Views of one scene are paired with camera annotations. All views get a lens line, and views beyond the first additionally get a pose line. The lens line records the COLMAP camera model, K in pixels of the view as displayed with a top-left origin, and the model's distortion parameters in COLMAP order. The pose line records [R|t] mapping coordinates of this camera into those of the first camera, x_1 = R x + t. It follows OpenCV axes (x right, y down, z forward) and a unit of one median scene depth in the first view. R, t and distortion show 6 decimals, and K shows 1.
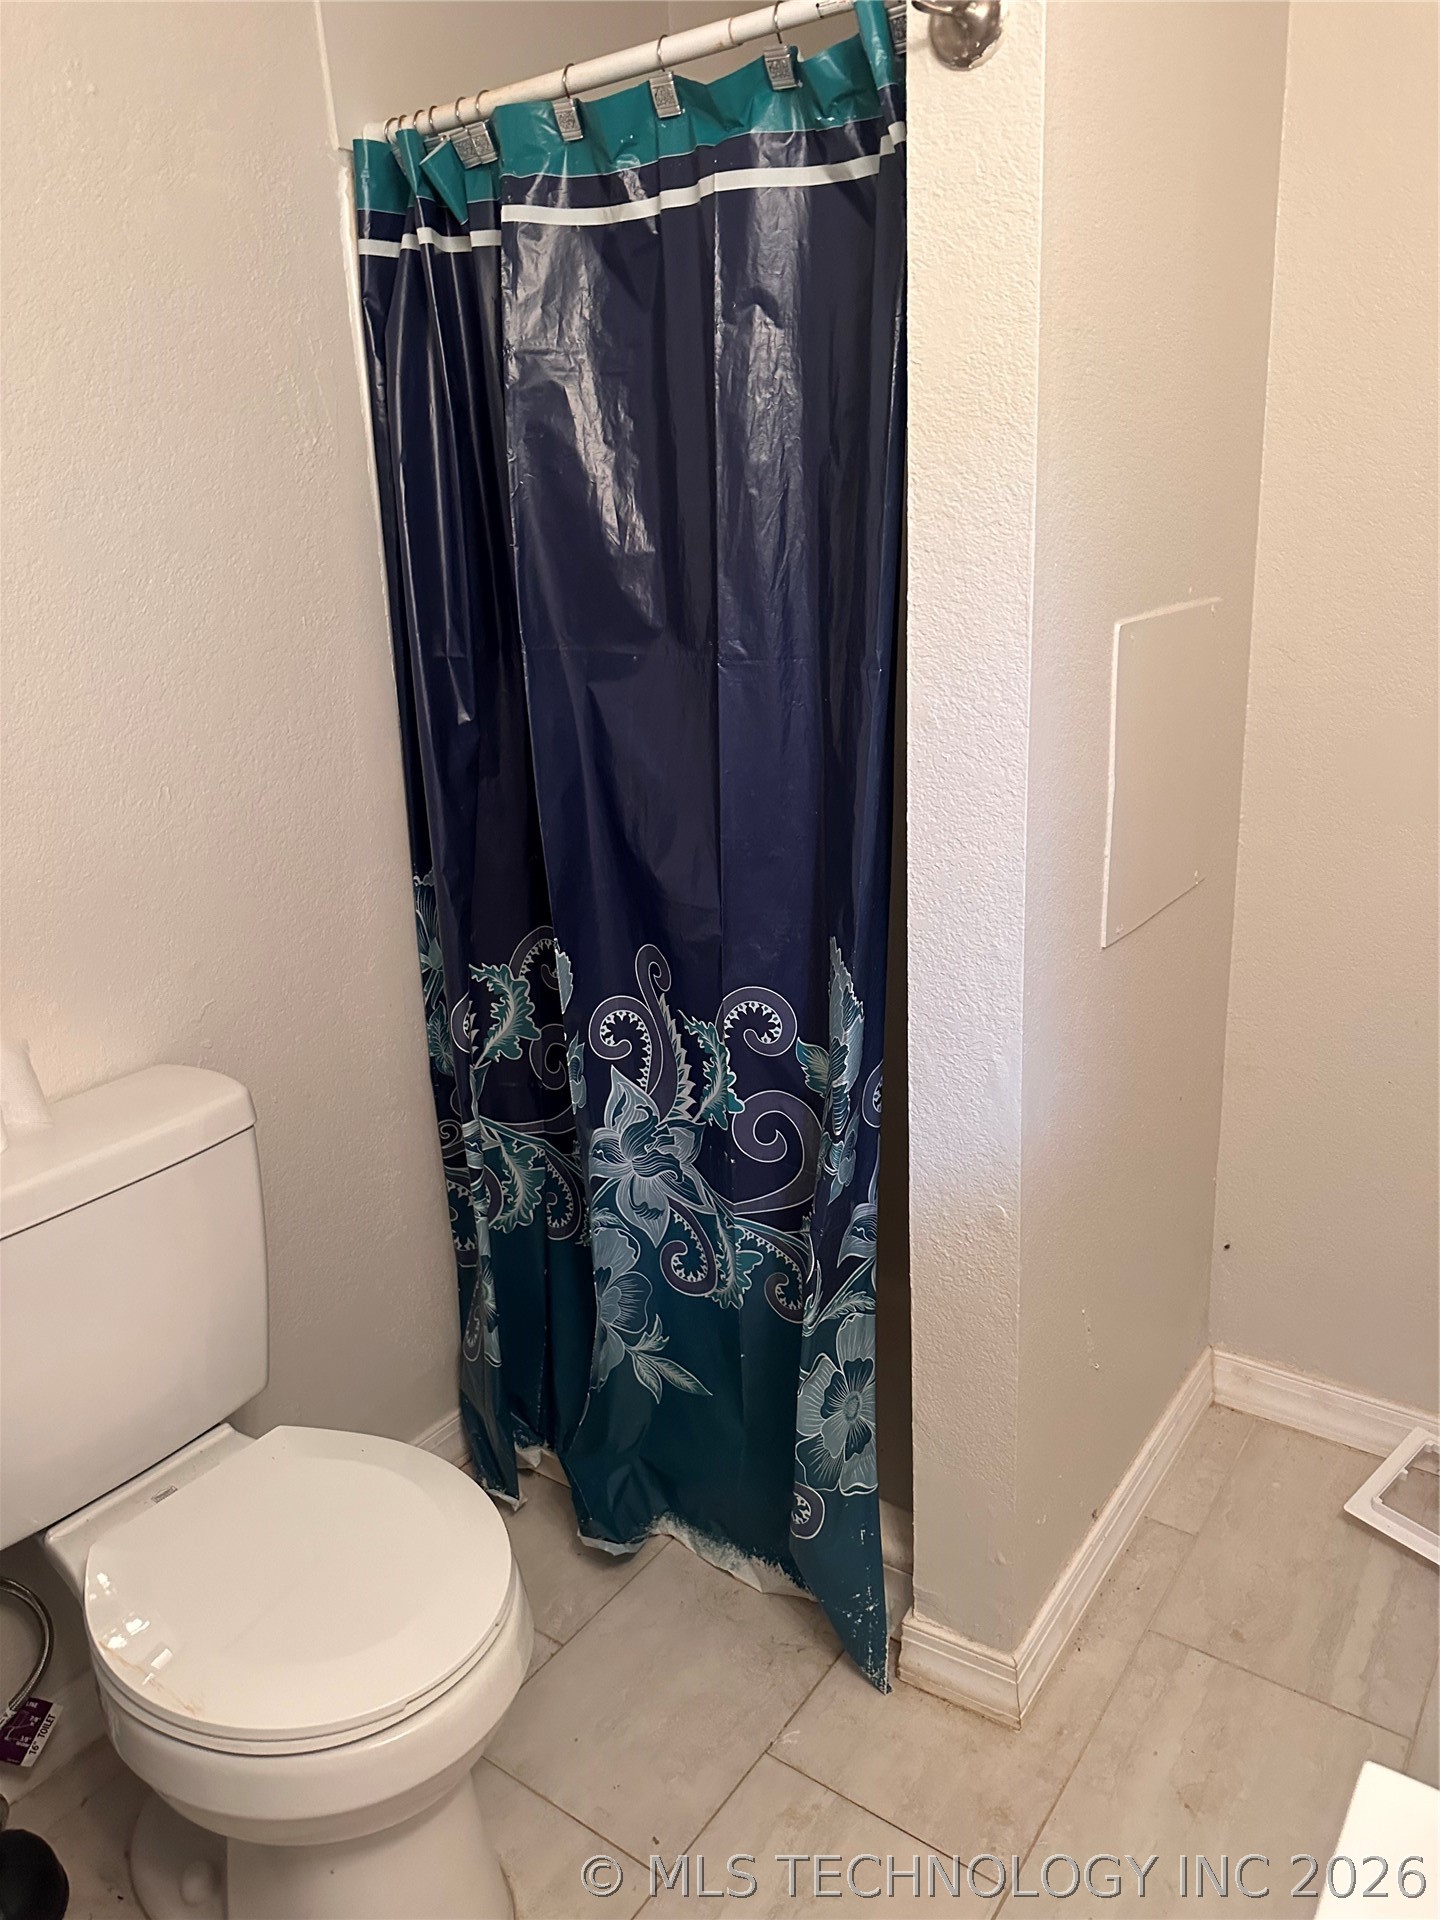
lens RADIAL K [[1368.4, 0, 705.8], [0, 1368.4, 951.8], [0, 0, 1]] dist [0.126438, -0.196276]
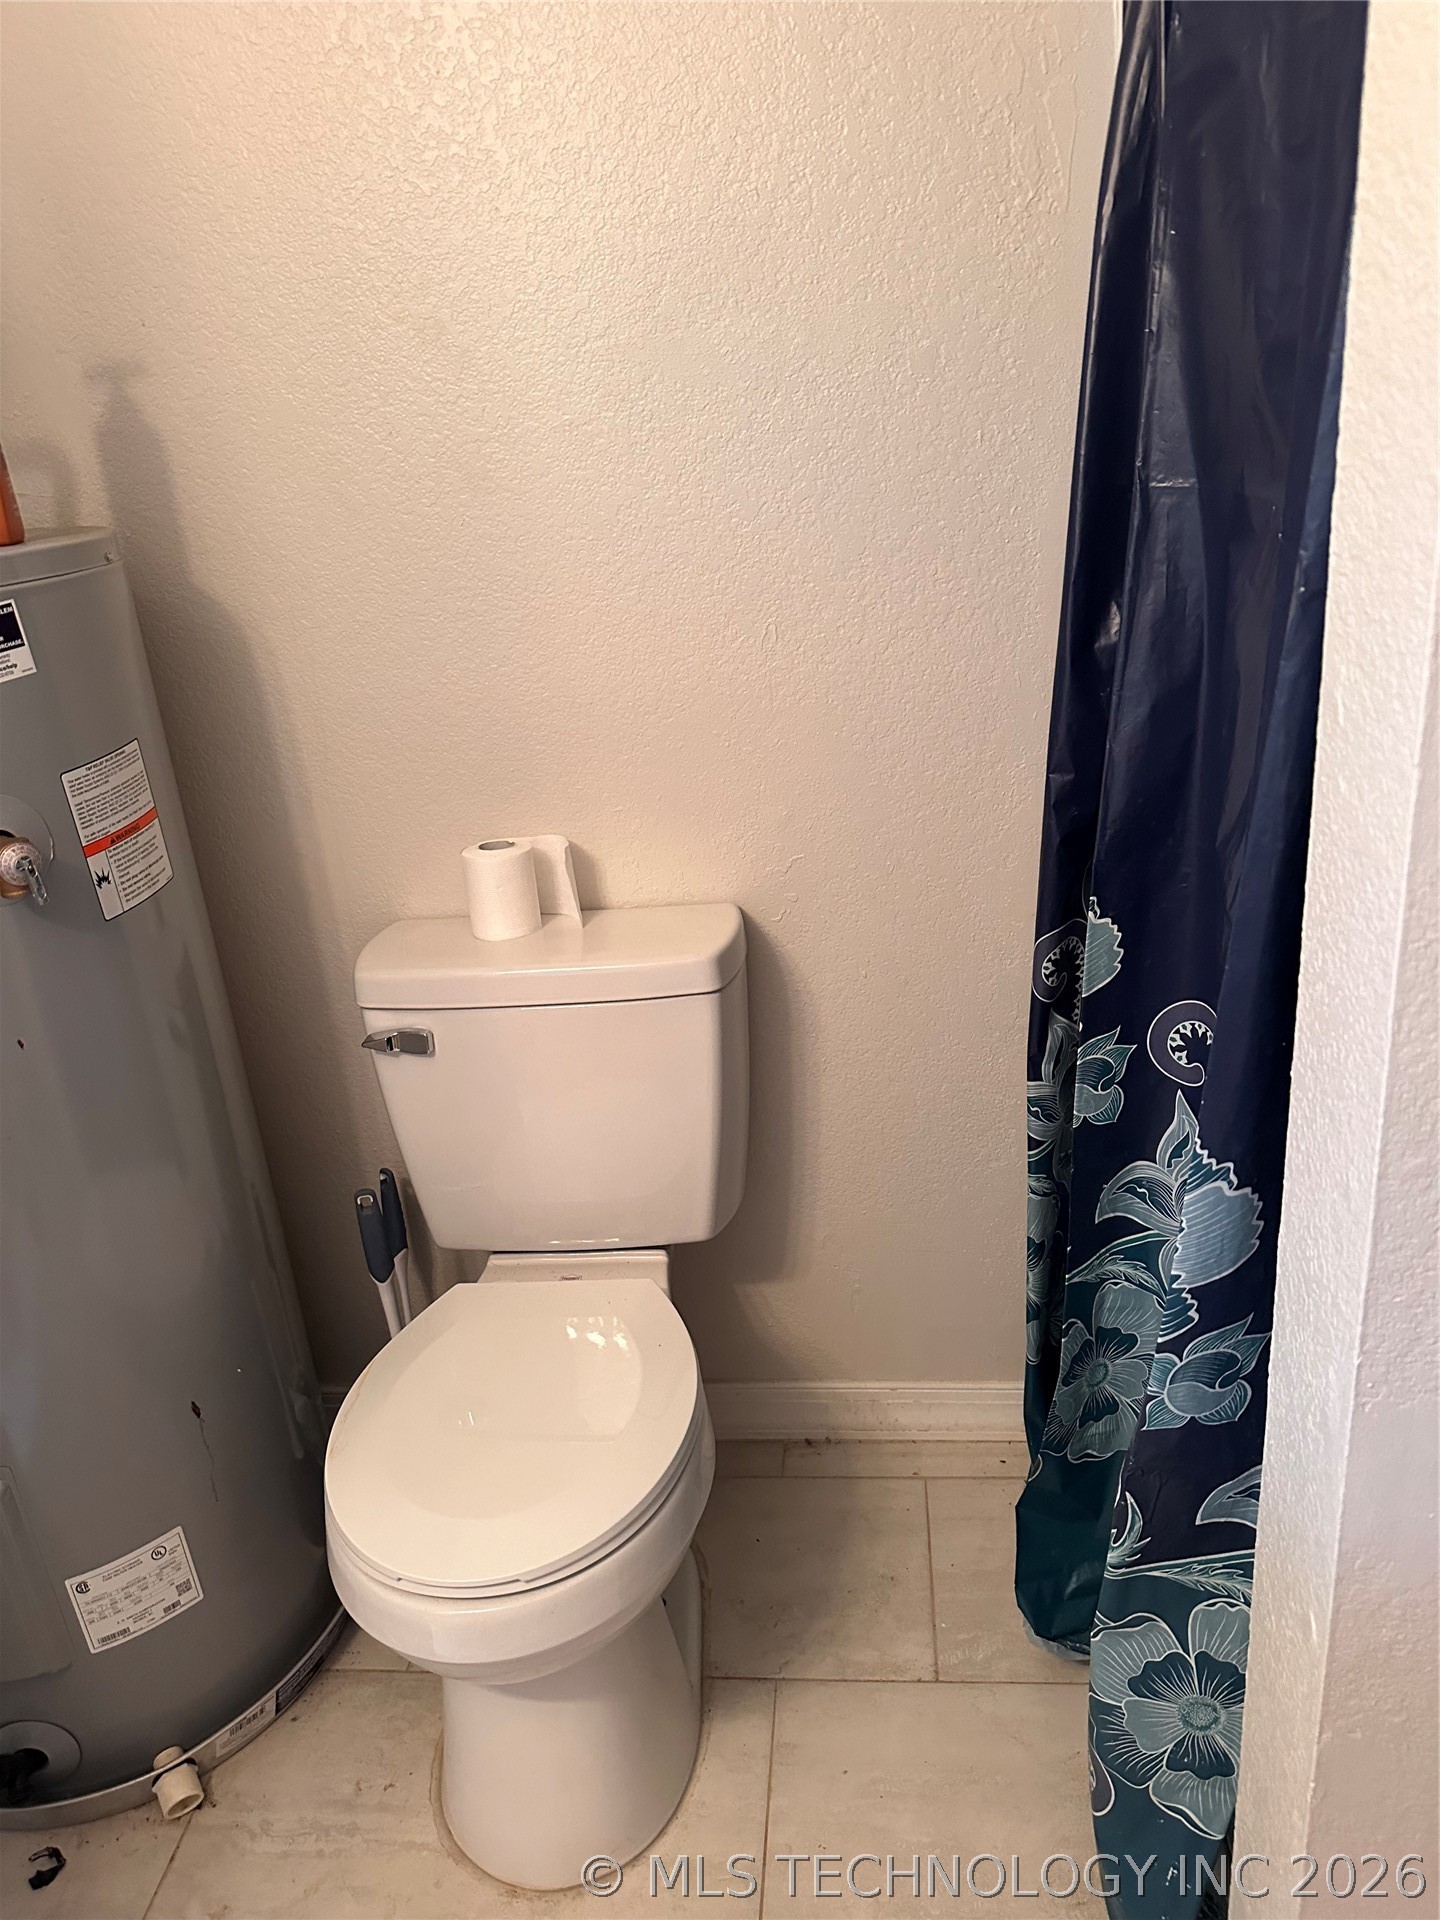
lens RADIAL K [[1368.4, 0, 705.8], [0, 1368.4, 951.8], [0, 0, 1]] dist [0.126438, -0.196276]
pose [[0.505281, 0.328151, -0.798128, 0.392720], [-0.182553, 0.944593, 0.272799, -0.149667], [0.843425, 0.007860, 0.537190, 0.440903]]
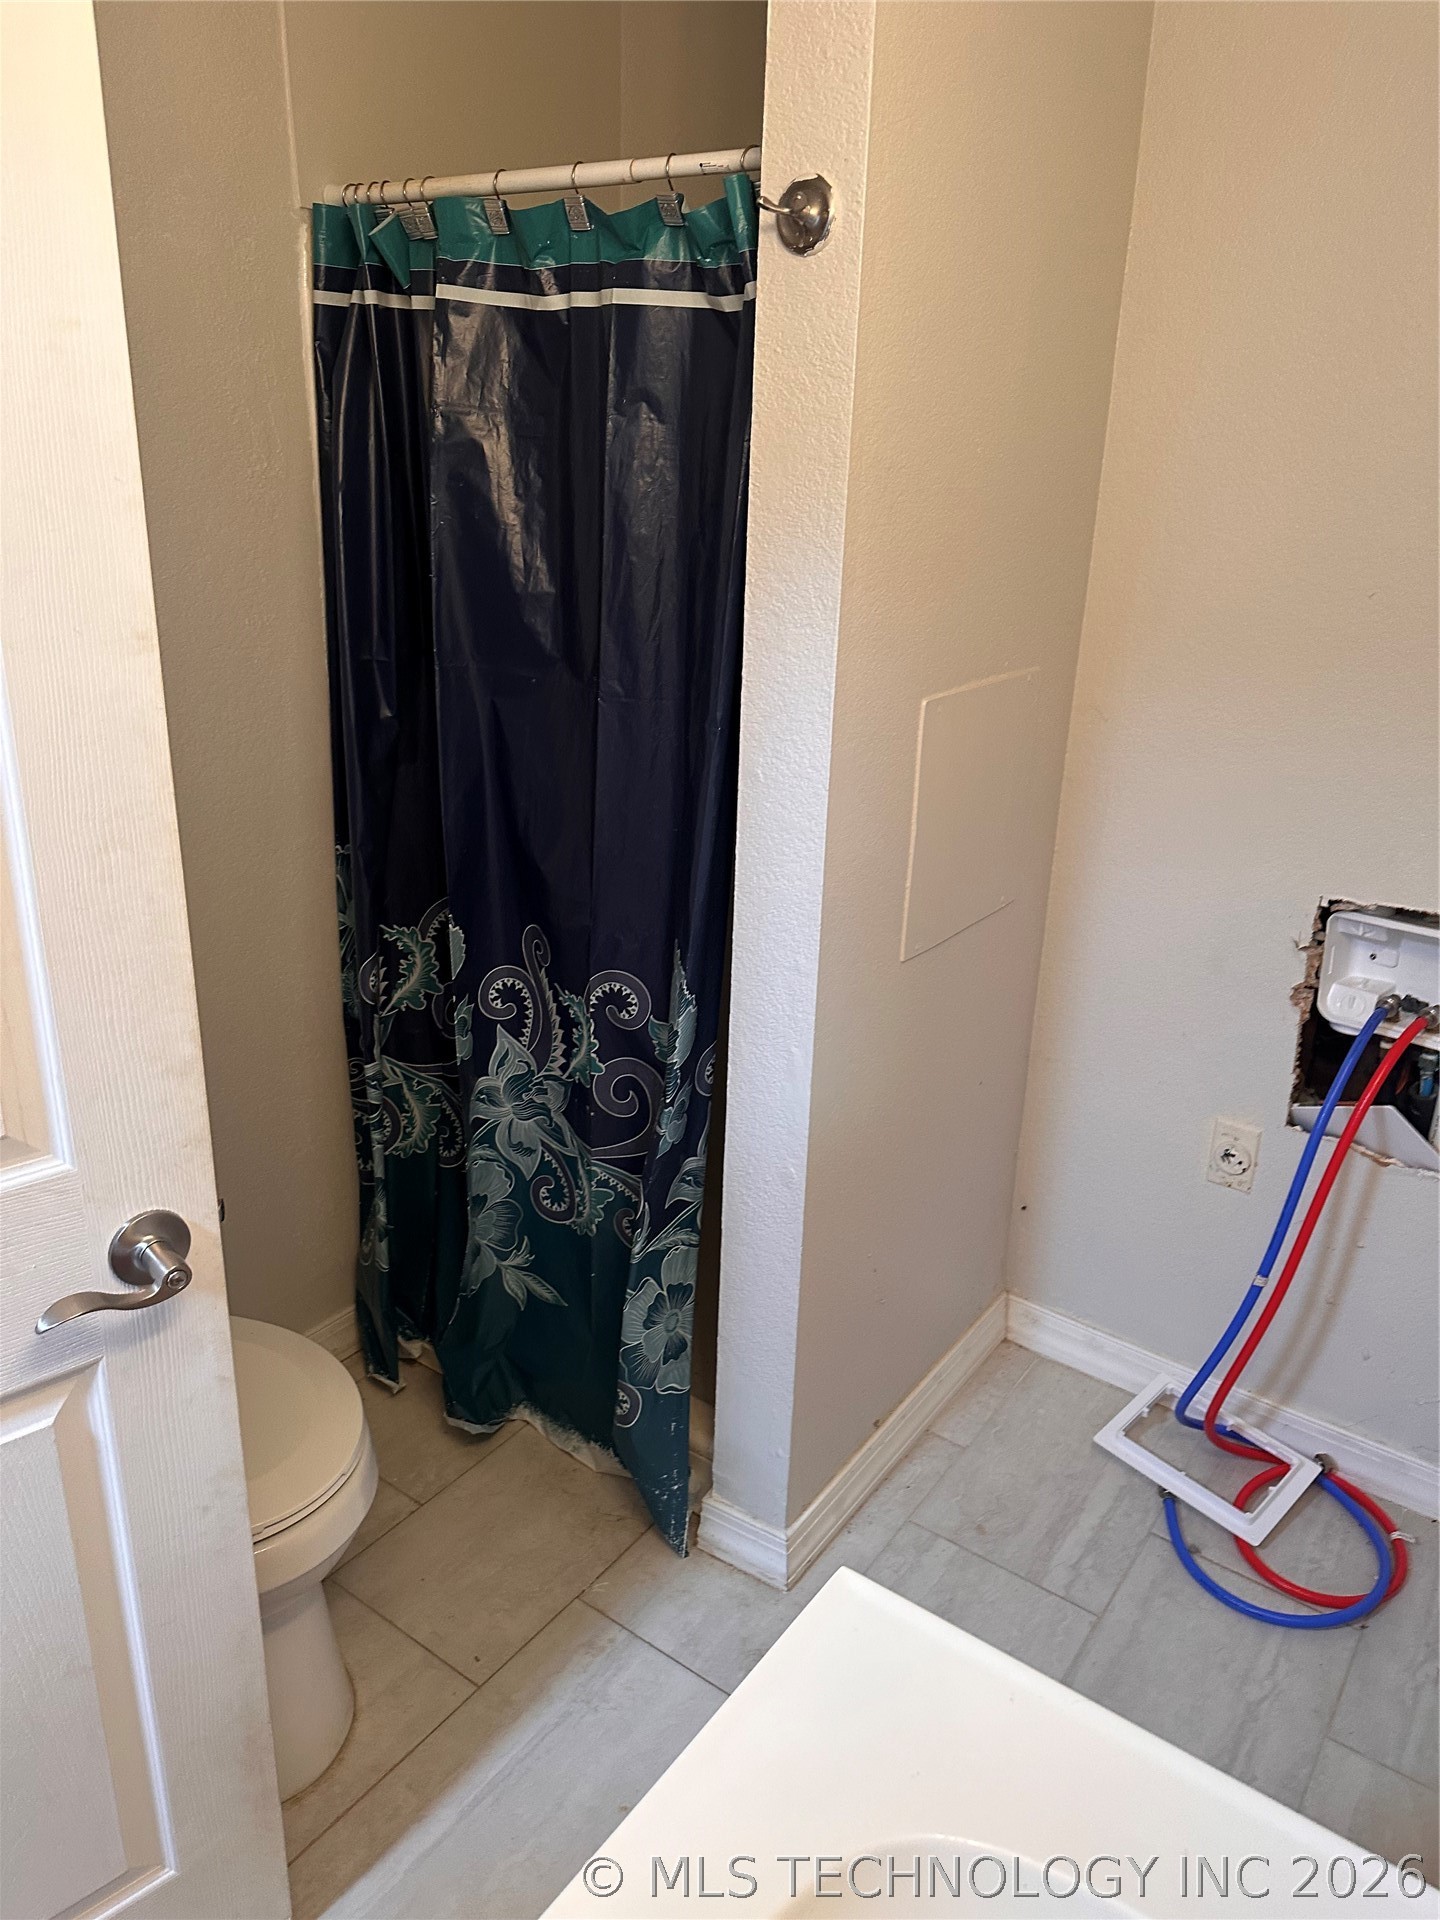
lens RADIAL K [[1378.4, 0, 720.0], [0, 1378.4, 960.0], [0, 0, 1]] dist [0.161206, -0.292026]
pose [[0.996813, 0.073173, 0.031789, 0.084964], [-0.075035, 0.995252, 0.061998, -0.063567], [-0.027101, -0.064185, 0.997570, -0.188811]]
